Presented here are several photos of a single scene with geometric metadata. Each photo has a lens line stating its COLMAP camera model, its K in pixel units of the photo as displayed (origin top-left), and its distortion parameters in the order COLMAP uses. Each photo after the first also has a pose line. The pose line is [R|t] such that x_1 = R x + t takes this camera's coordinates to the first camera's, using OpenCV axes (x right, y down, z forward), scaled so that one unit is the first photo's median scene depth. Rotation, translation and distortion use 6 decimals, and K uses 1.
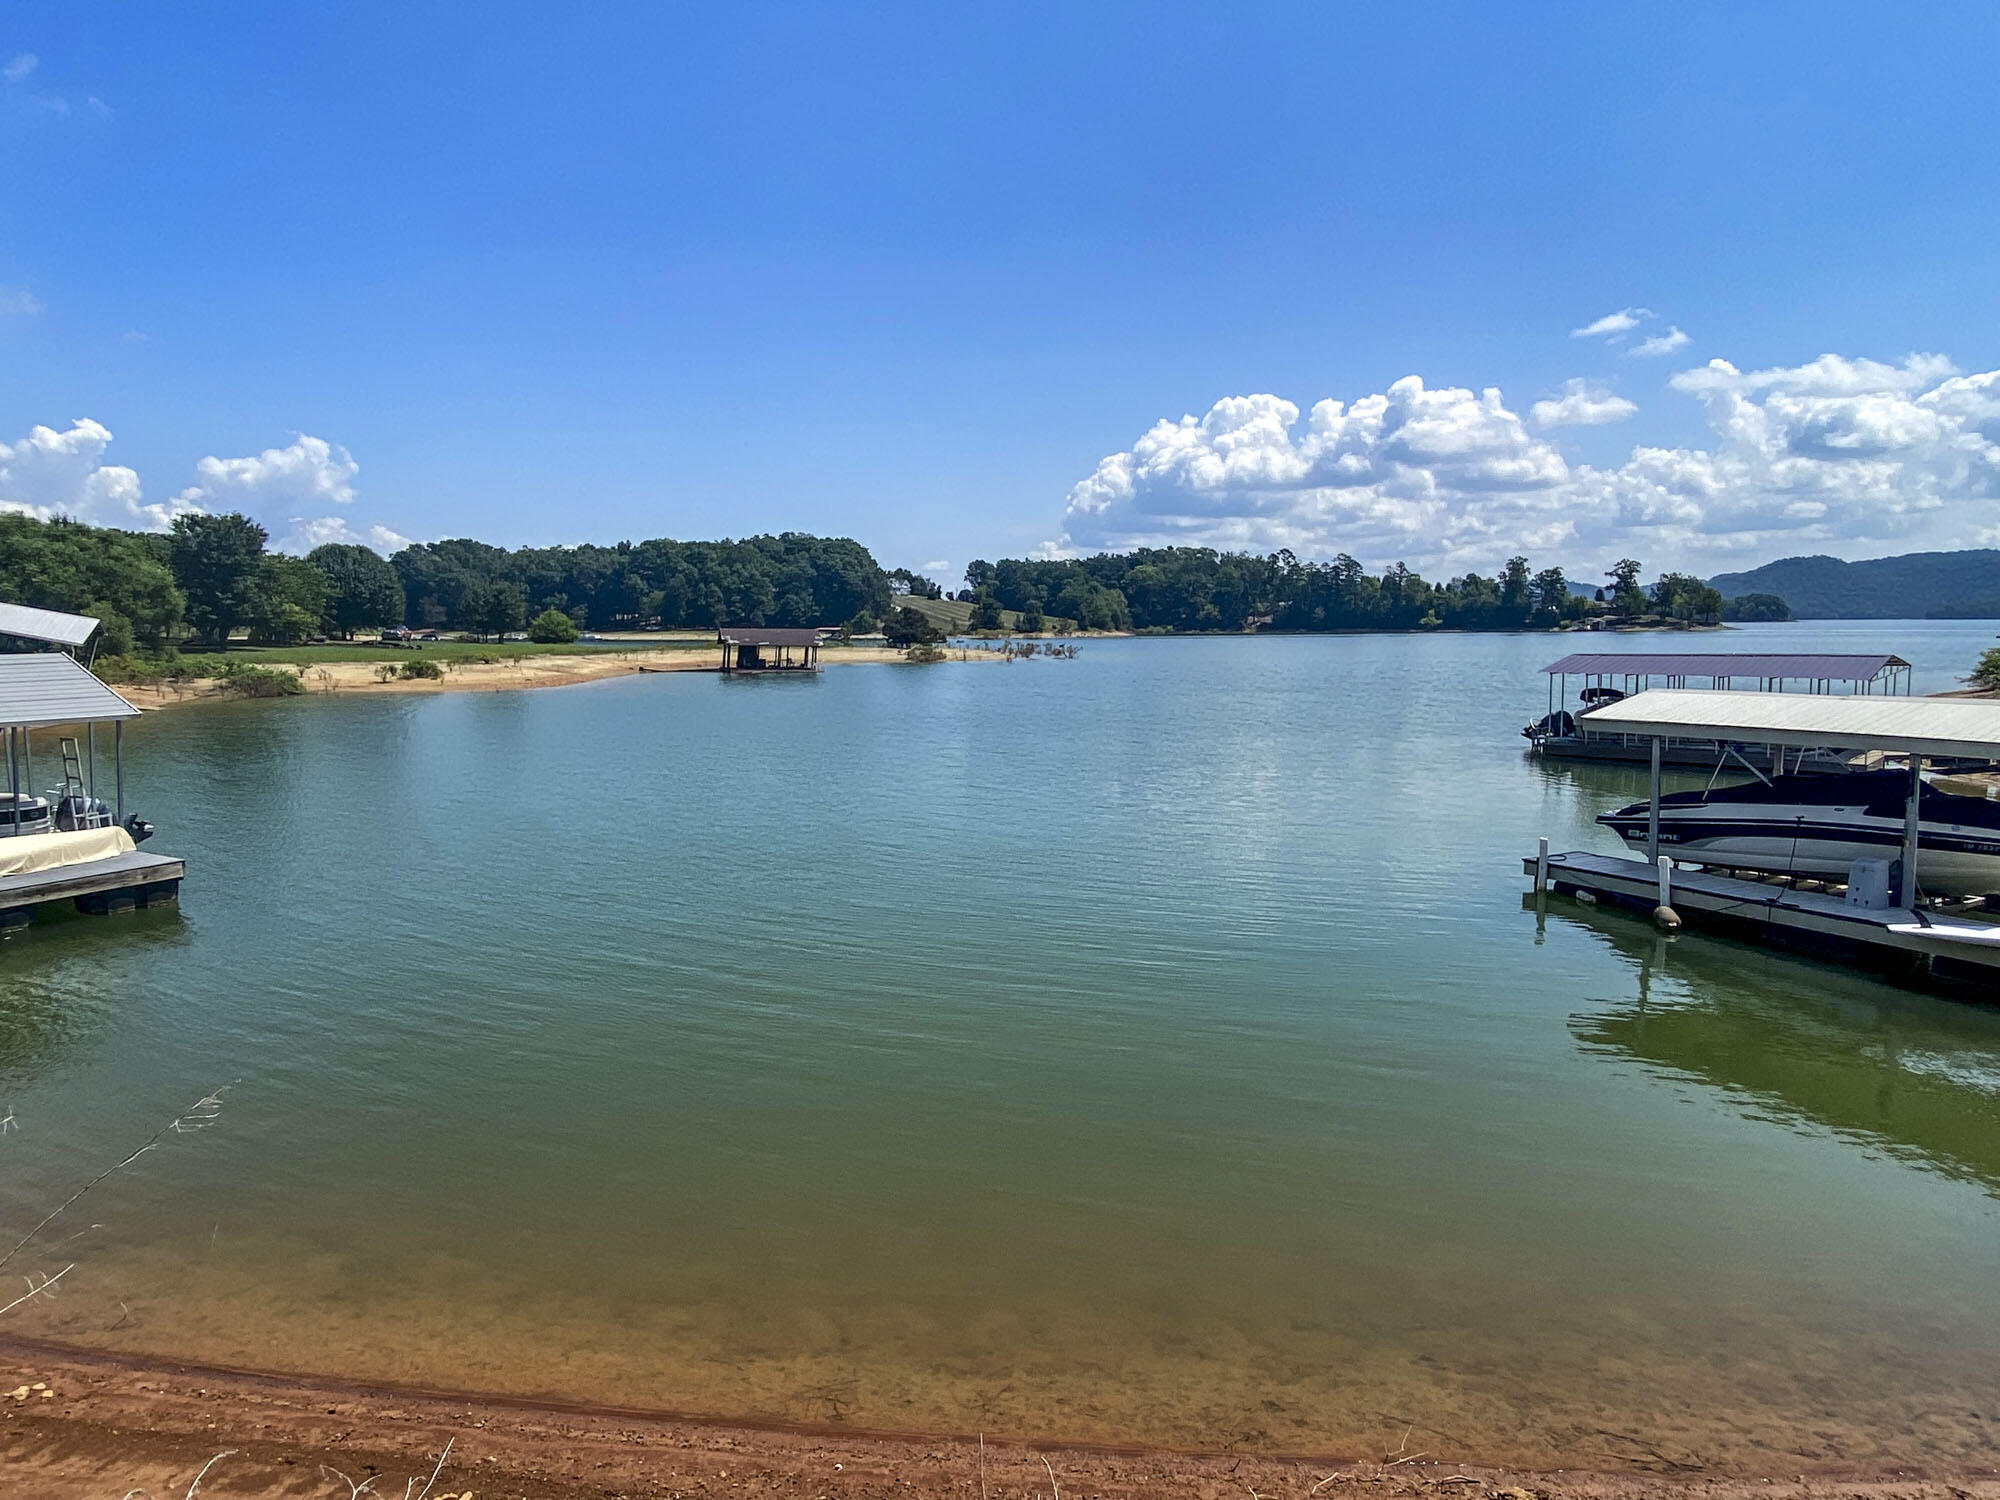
lens RADIAL K [[1168.9, 0, 973.2], [0, 1168.9, 790.4], [0, 0, 1]] dist [0.021570, -0.034320]
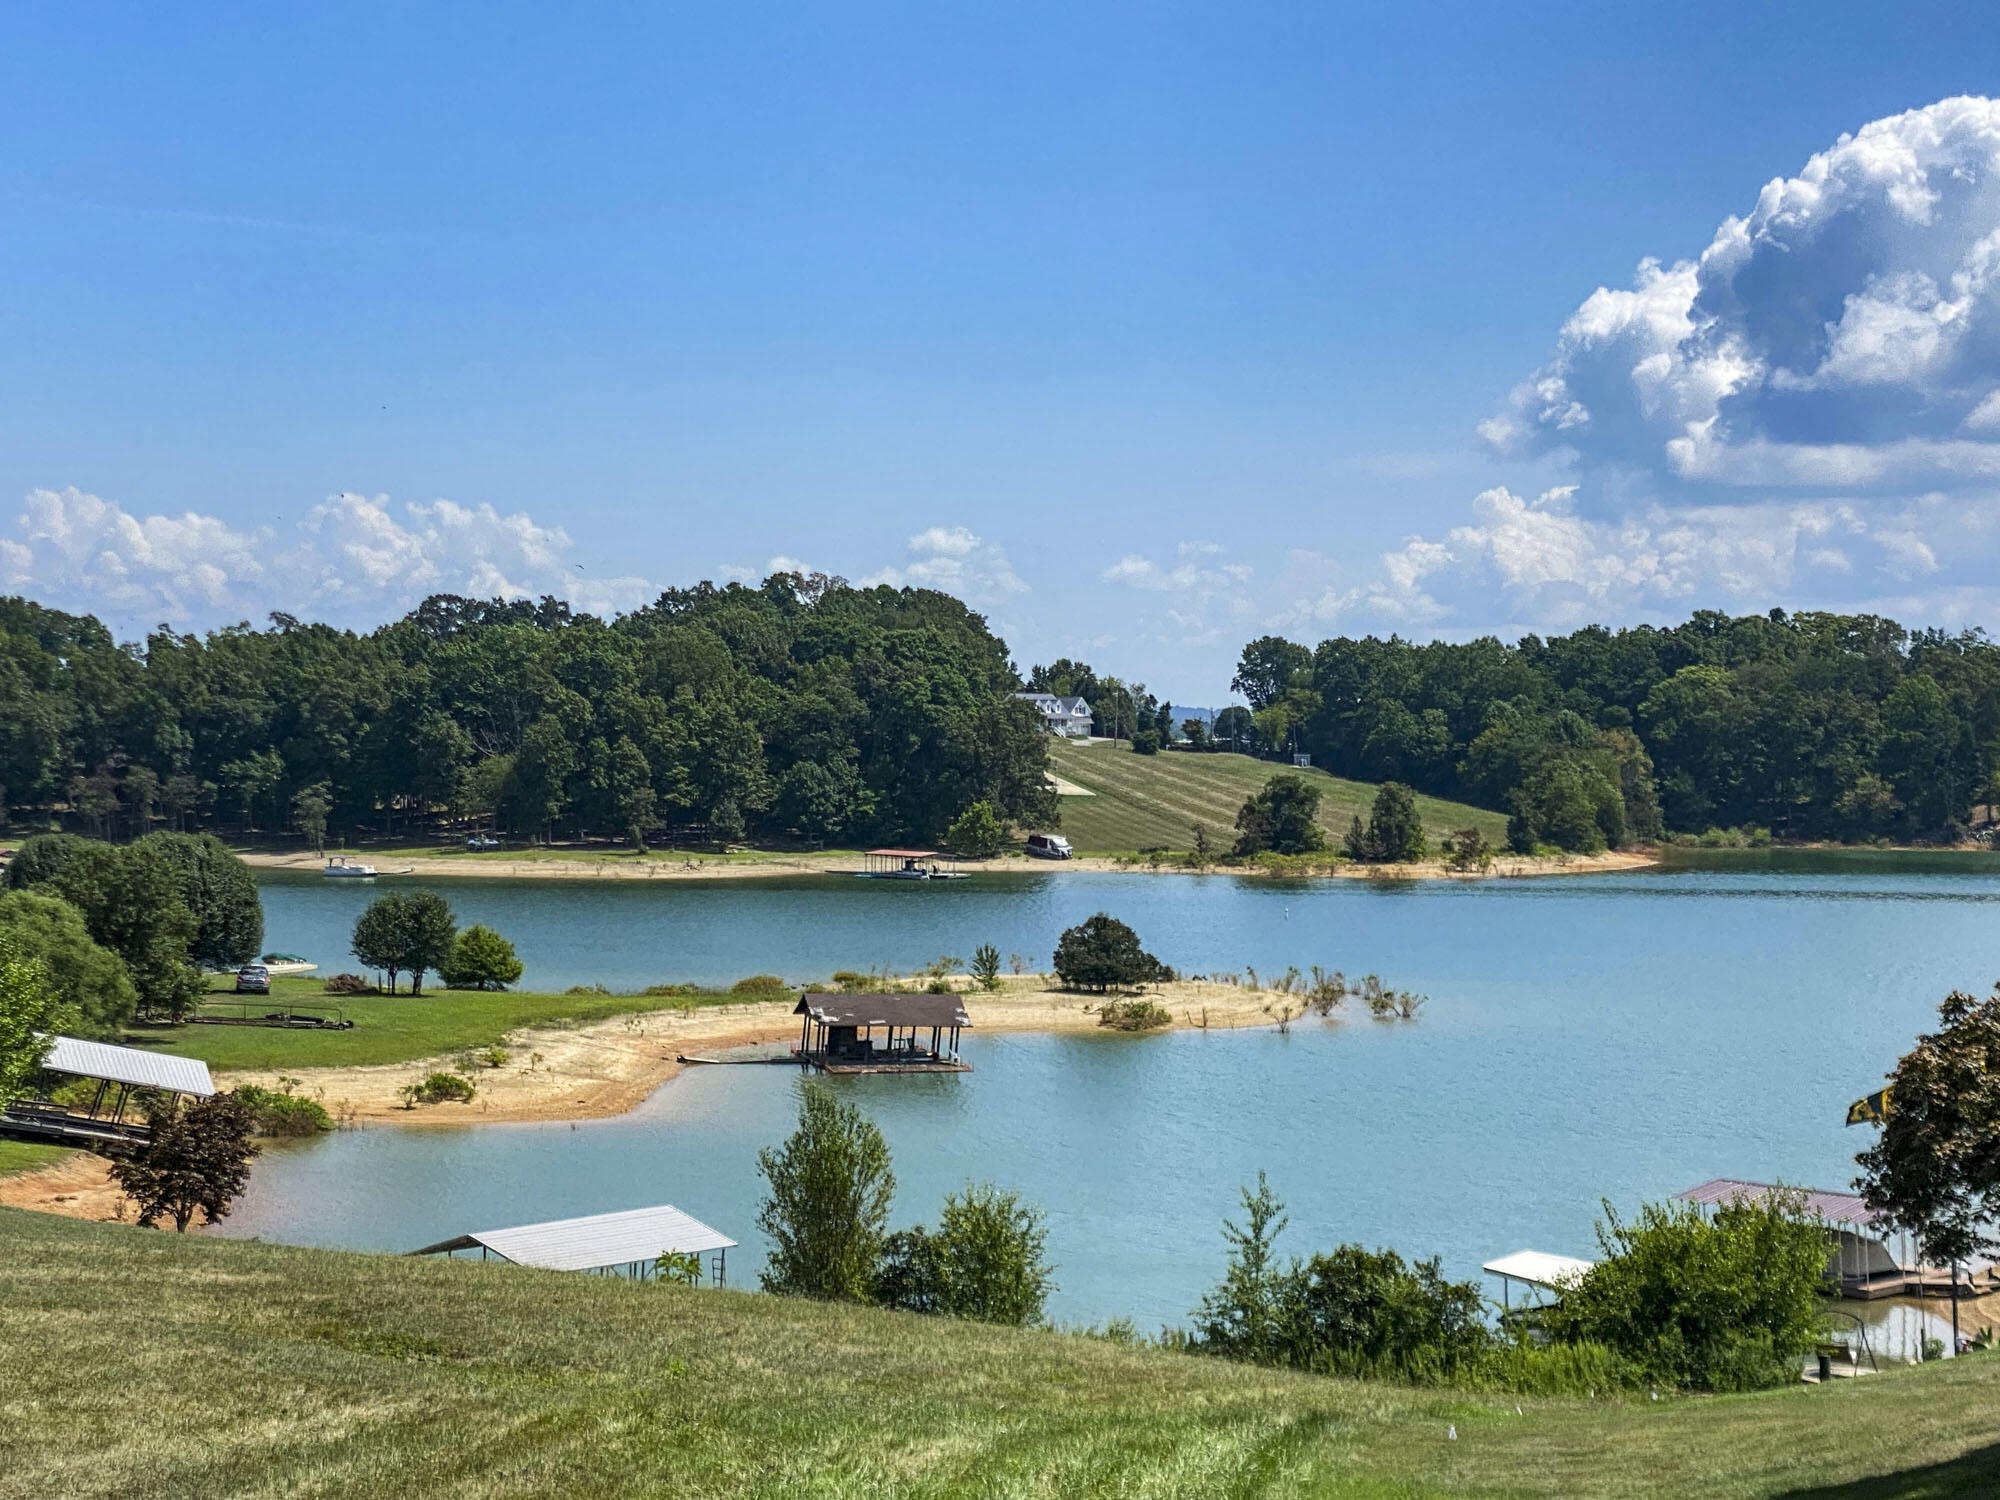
lens RADIAL K [[3544.5, 0, 997.7], [0, 3544.5, 756.9], [0, 0, 1]] dist [0.120252, 0.000000]
pose [[0.997024, 0.014475, -0.075717, 0.005949], [-0.024316, 0.991122, -0.130713, -0.004719], [0.073152, 0.132166, 0.988525, -0.200555]]
